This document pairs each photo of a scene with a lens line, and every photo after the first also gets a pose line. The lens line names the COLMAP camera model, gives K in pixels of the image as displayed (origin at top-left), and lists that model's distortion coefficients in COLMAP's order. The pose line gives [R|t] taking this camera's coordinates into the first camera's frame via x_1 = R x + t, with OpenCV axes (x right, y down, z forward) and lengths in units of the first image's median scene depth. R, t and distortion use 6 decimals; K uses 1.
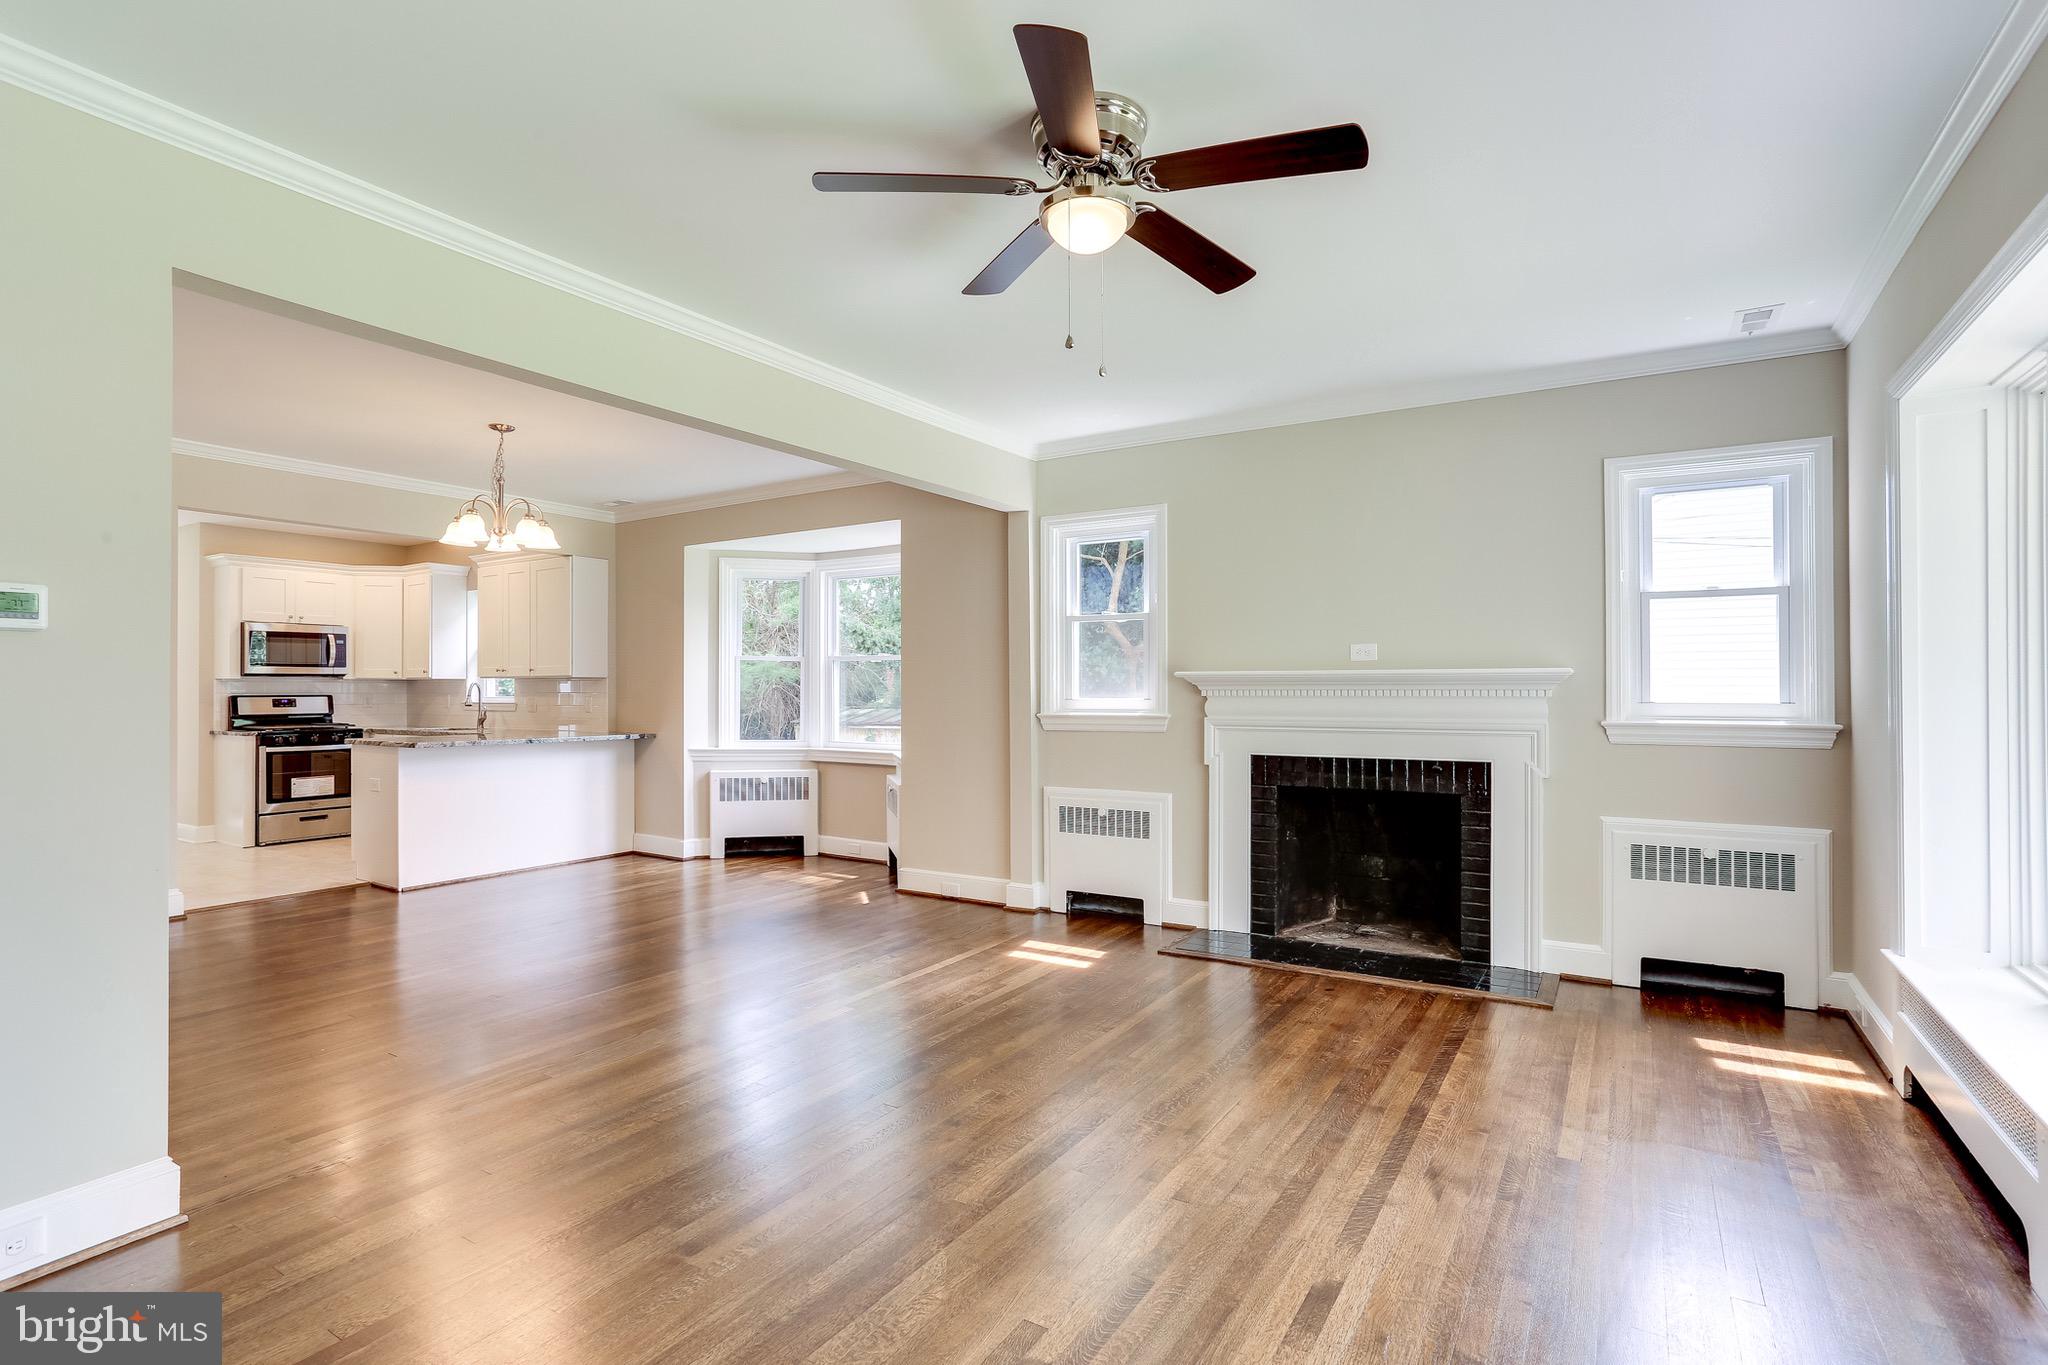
lens RADIAL K [[993.2, 0, 1030.5], [0, 993.2, 671.1], [0, 0, 1]] dist [-0.069184, 0.046805]
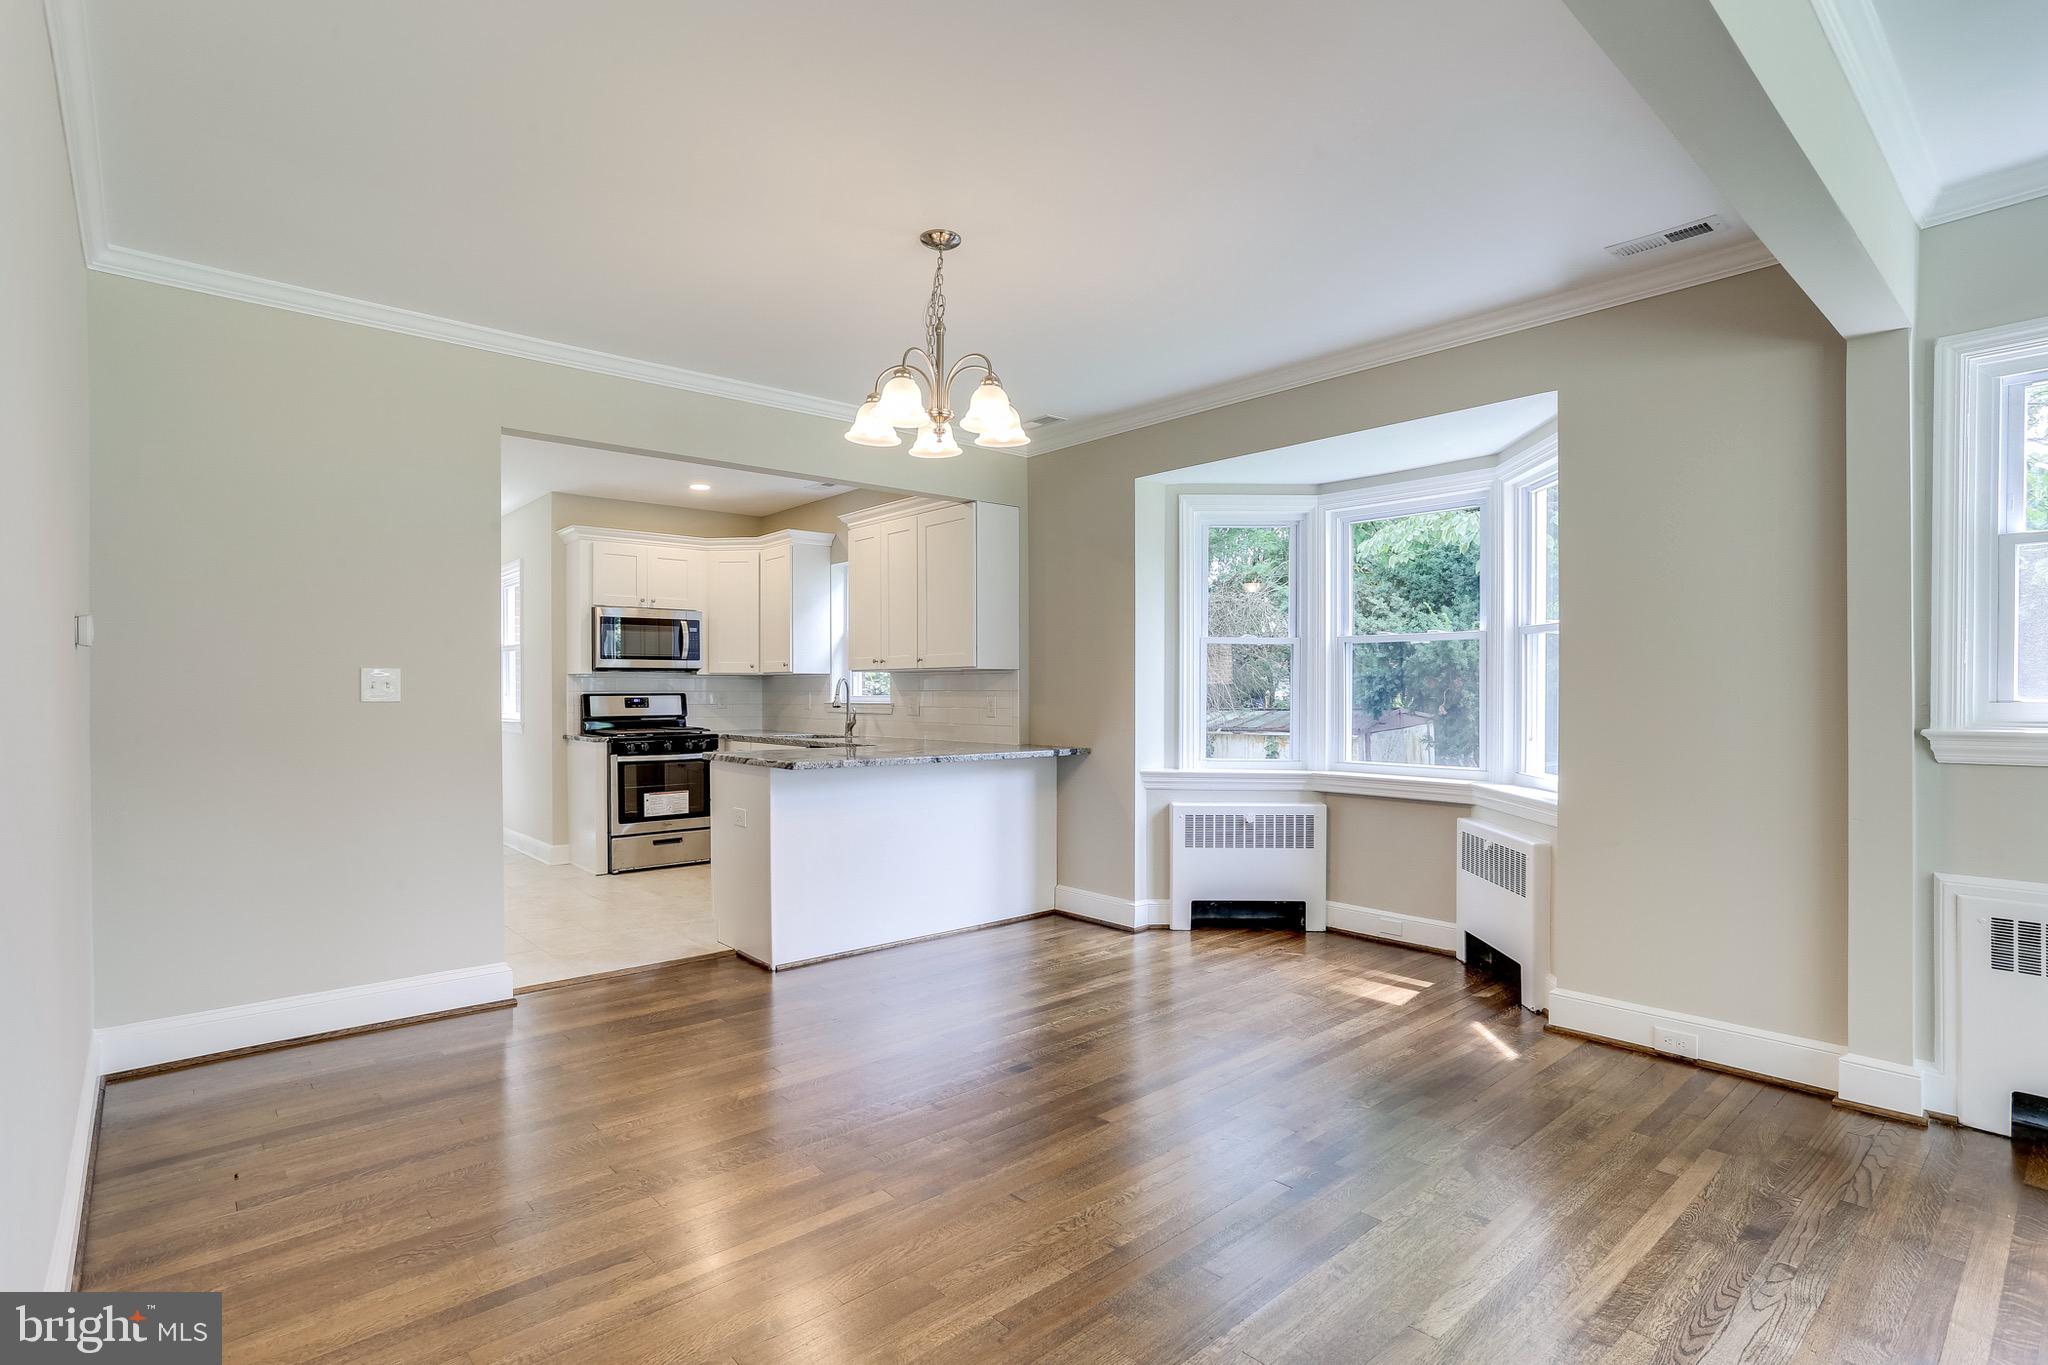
lens RADIAL K [[993.2, 0, 1030.5], [0, 993.2, 671.1], [0, 0, 1]] dist [-0.069184, 0.046805]
pose [[0.959916, -0.005606, -0.280231, -0.213186], [0.005569, 0.999984, -0.000927, 0.008422], [0.280232, -0.000671, 0.959932, 0.290994]]
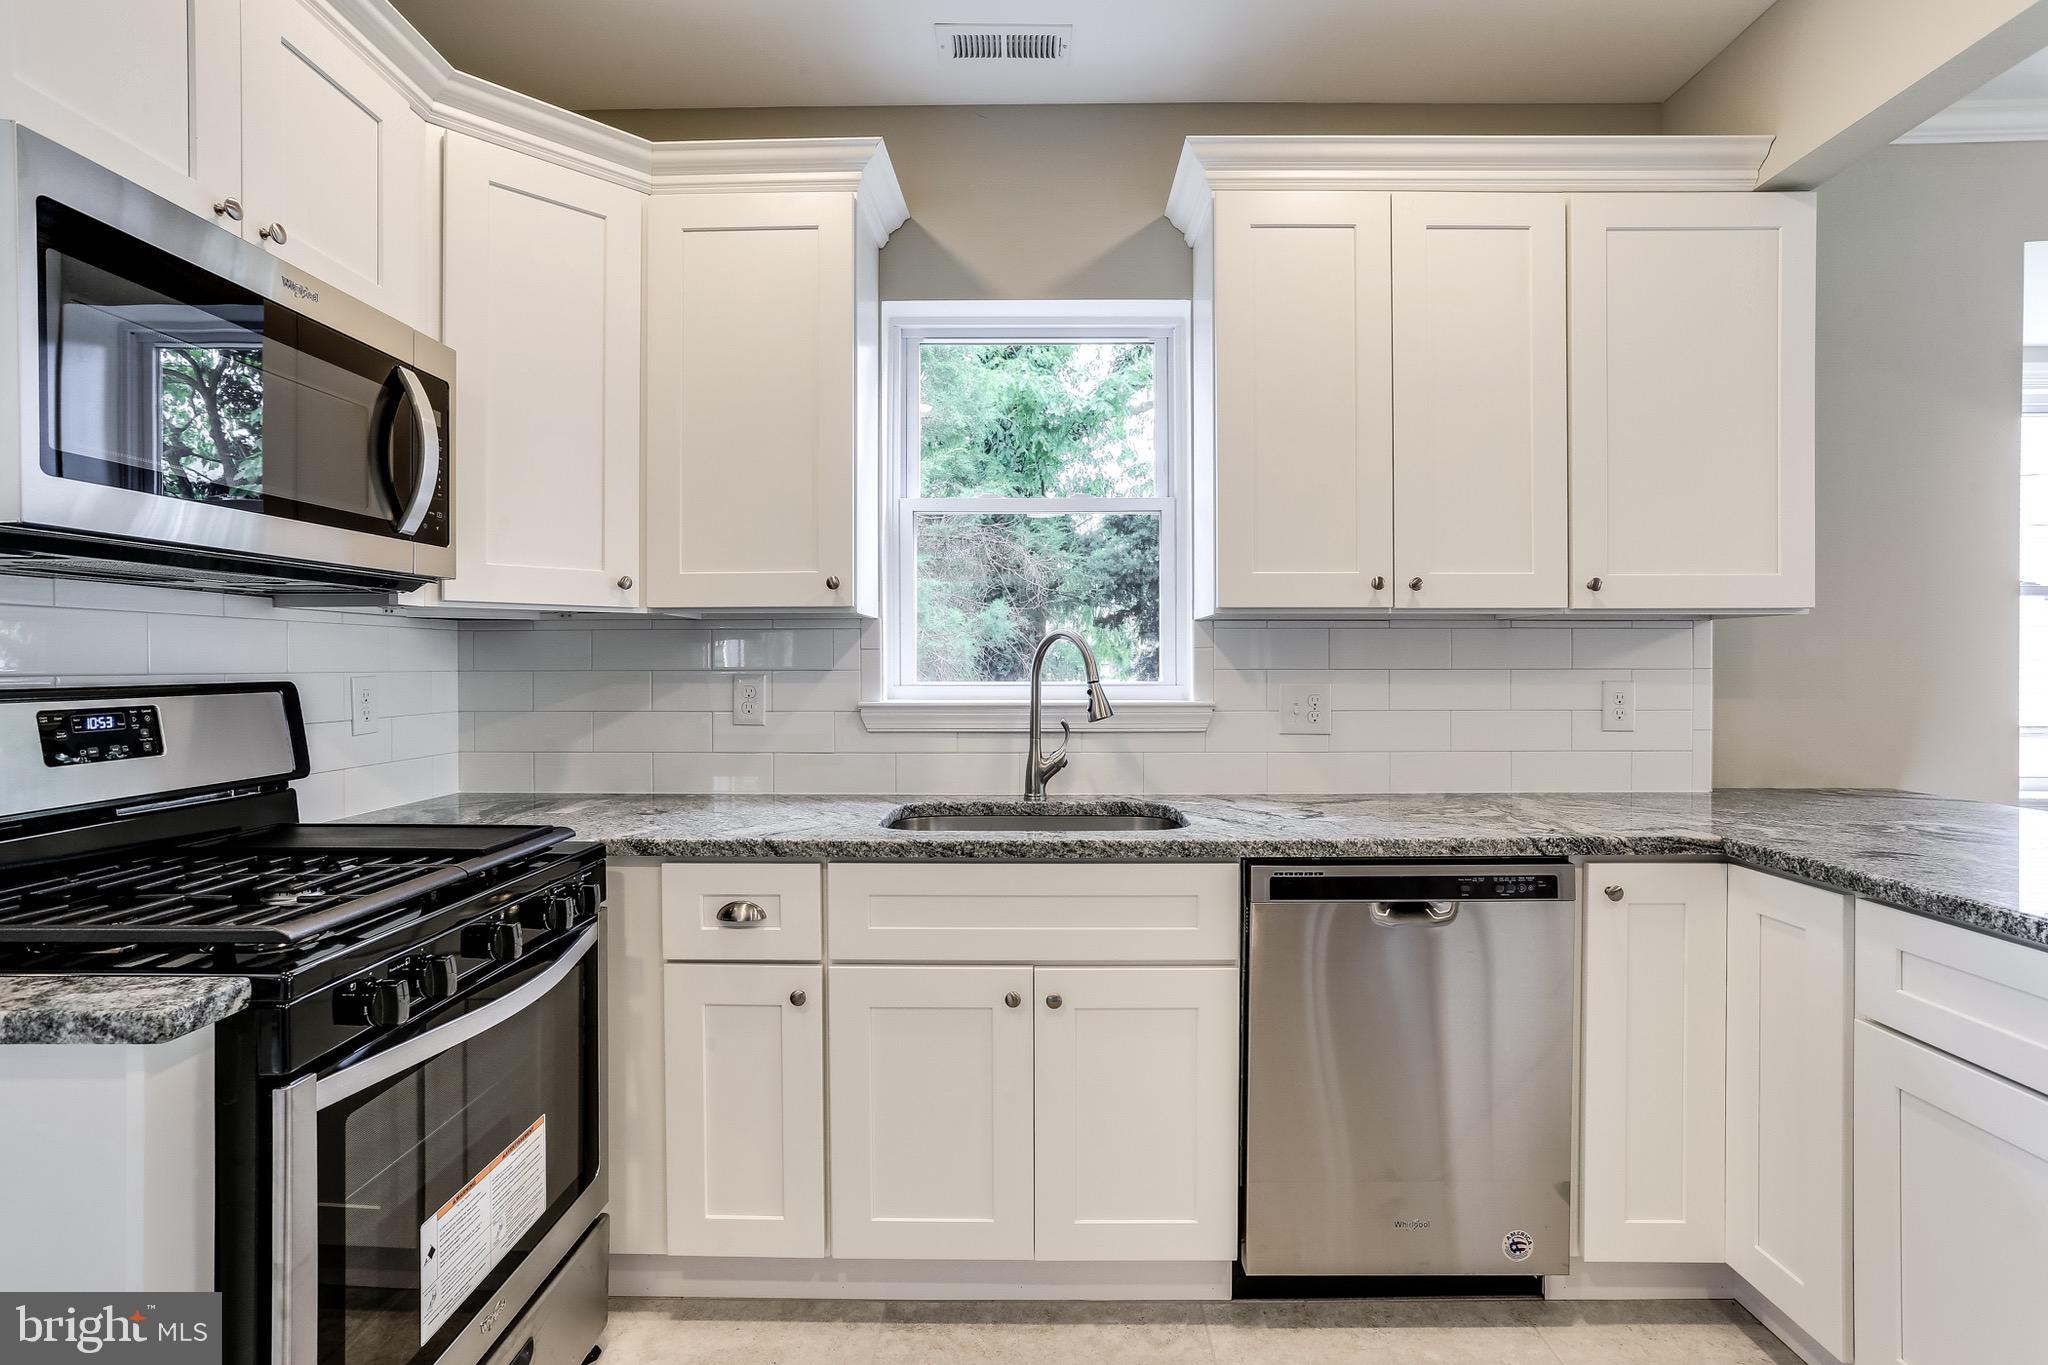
lens RADIAL K [[993.2, 0, 1030.5], [0, 993.2, 671.1], [0, 0, 1]] dist [-0.069184, 0.046805]
pose [[0.854669, -0.003449, 0.519161, -0.783032], [-0.007810, 0.999779, 0.019500, 0.019146], [-0.519114, -0.020720, 0.854454, 0.843597]]
